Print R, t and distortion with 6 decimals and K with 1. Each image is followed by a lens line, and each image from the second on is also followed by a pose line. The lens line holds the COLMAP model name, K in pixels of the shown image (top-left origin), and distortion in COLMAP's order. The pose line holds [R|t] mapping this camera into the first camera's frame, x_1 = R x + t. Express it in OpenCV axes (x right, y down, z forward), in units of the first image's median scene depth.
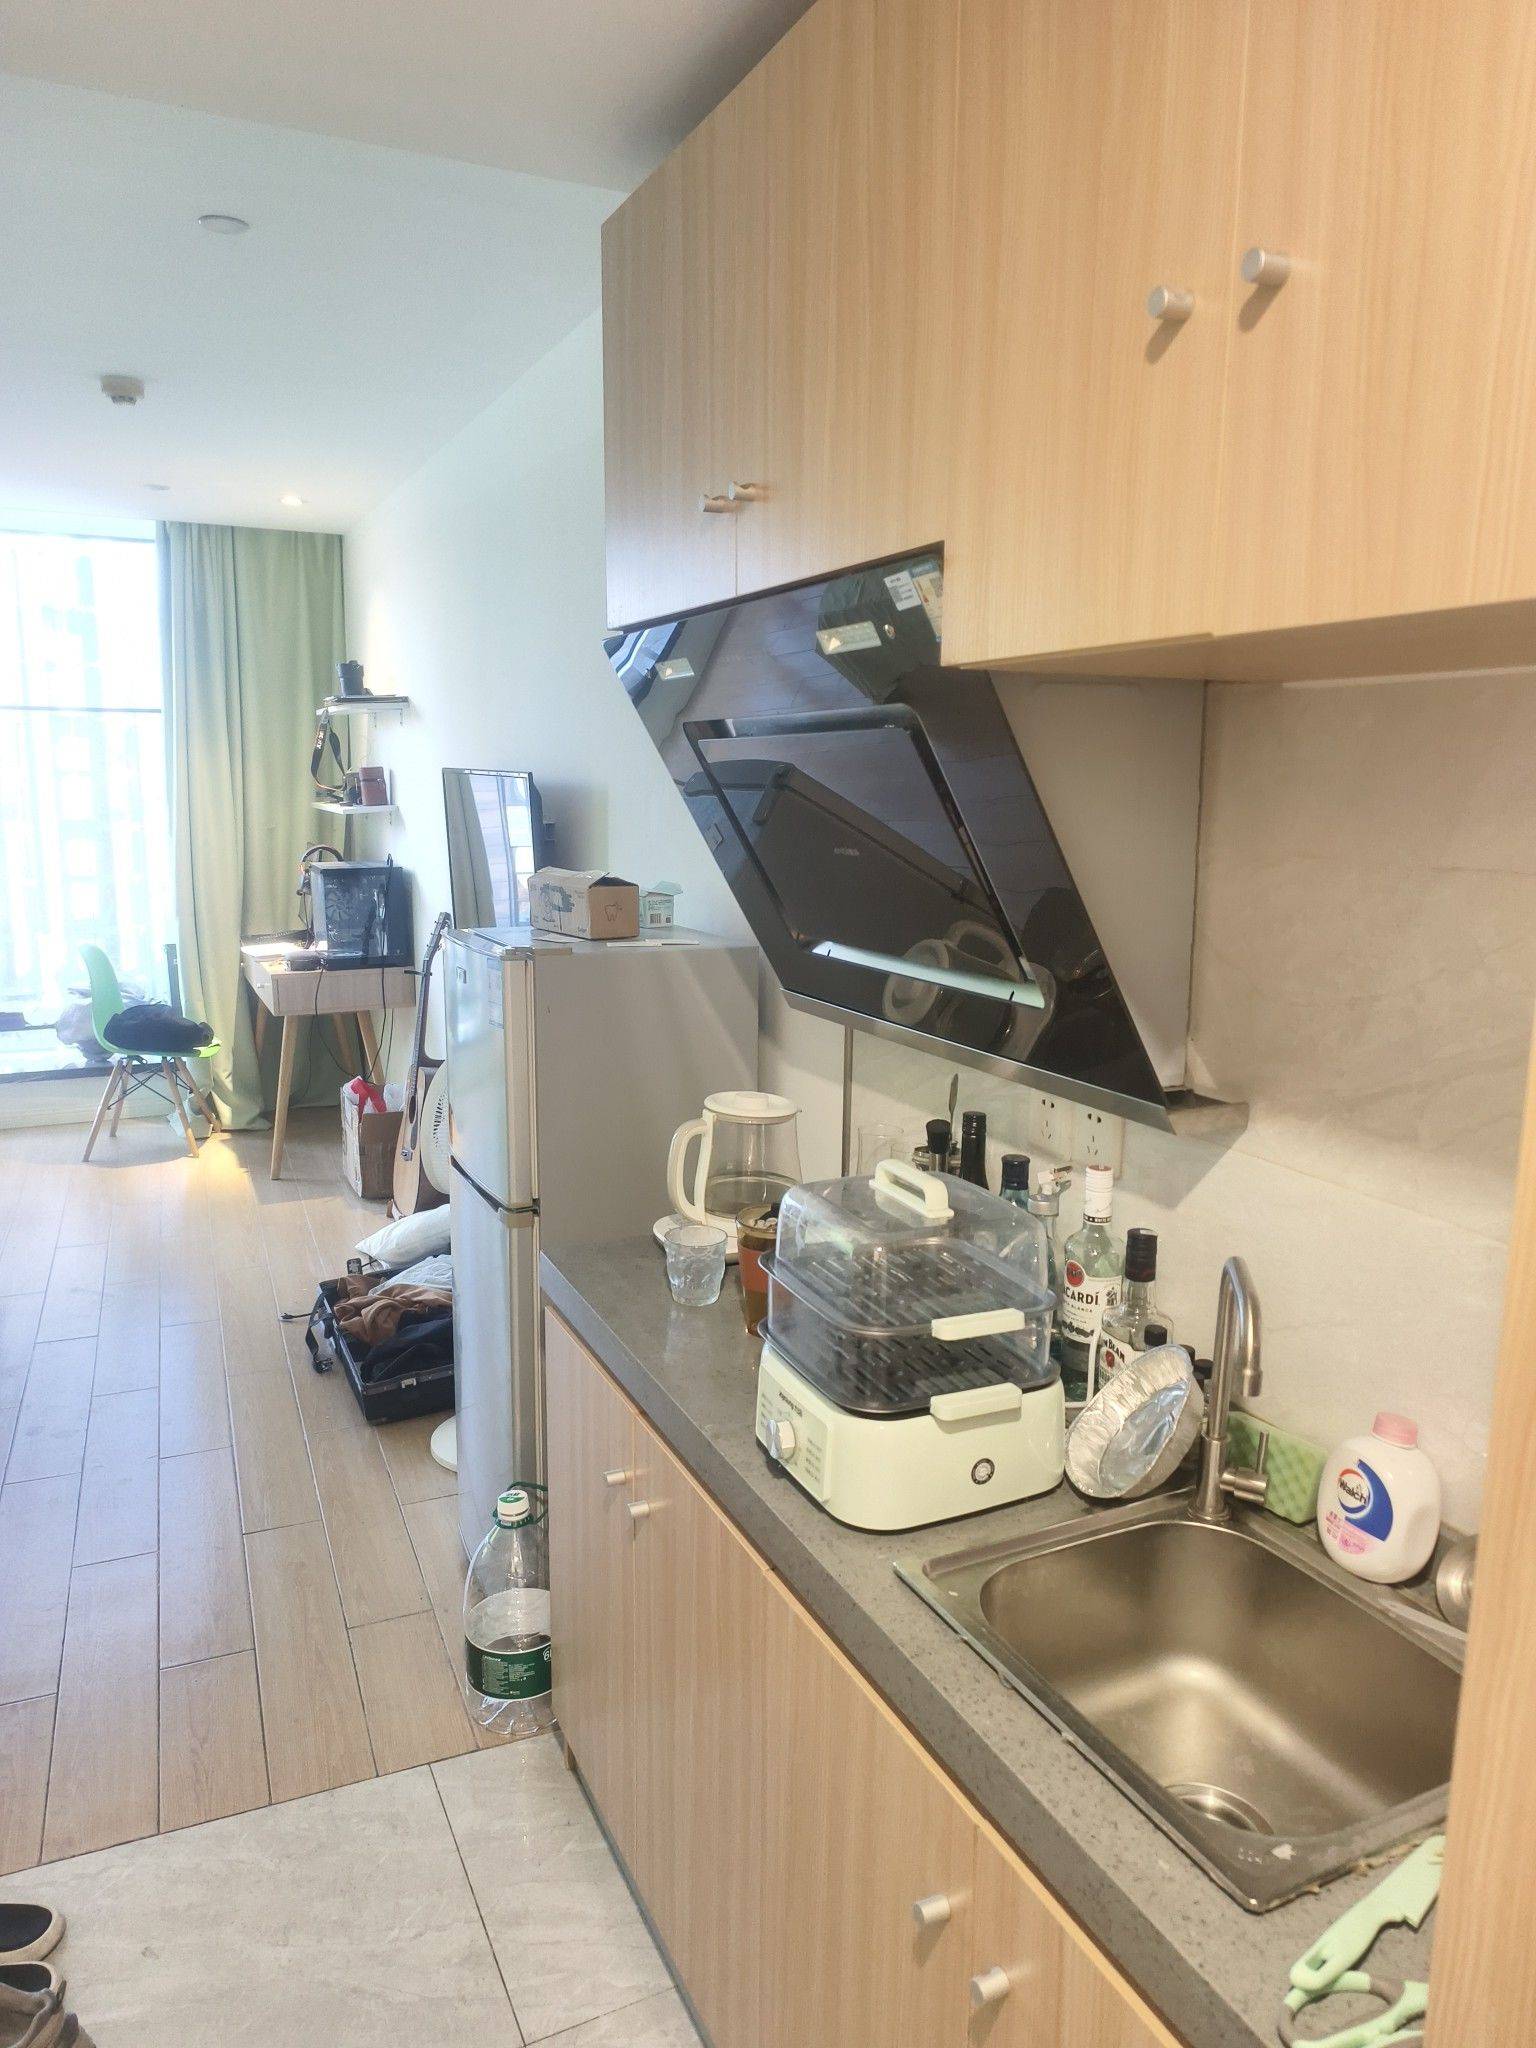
lens RADIAL K [[1406.7, 0, 768.0], [0, 1406.7, 1024.0], [0, 0, 1]] dist [0.024283, -0.004352]
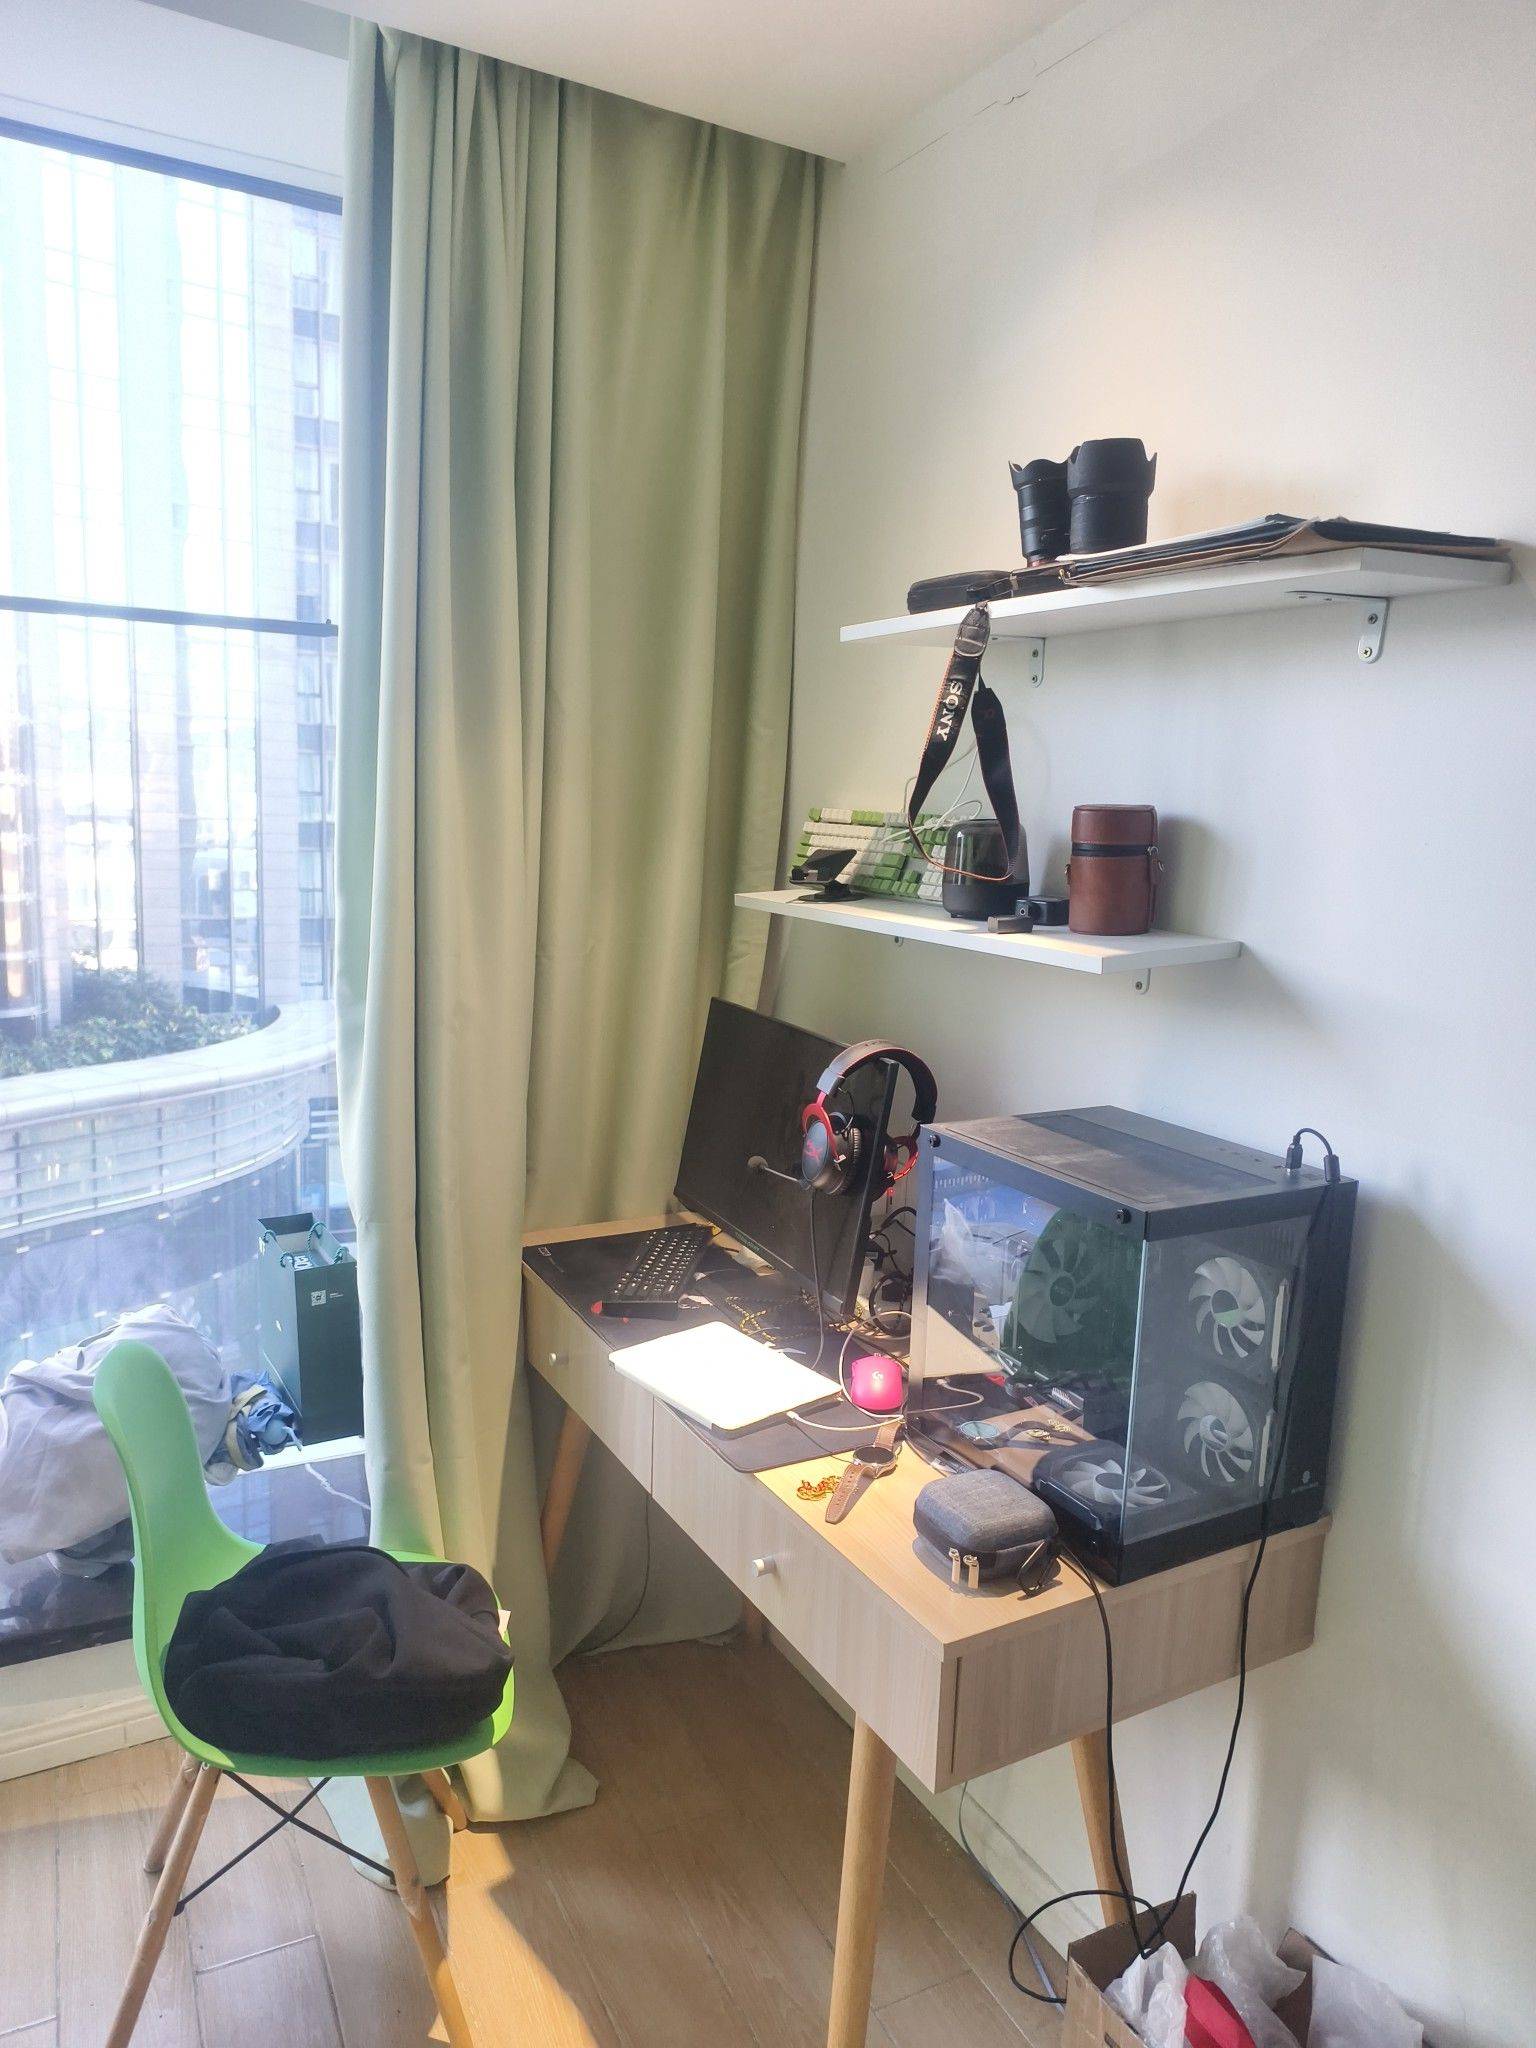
lens RADIAL K [[1406.7, 0, 768.0], [0, 1406.7, 1024.0], [0, 0, 1]] dist [0.024283, -0.004352]
pose [[0.998366, 0.014091, 0.055380, -0.337137], [-0.013541, 0.999855, -0.010305, -0.119572], [-0.055518, 0.009538, 0.998412, 0.649518]]
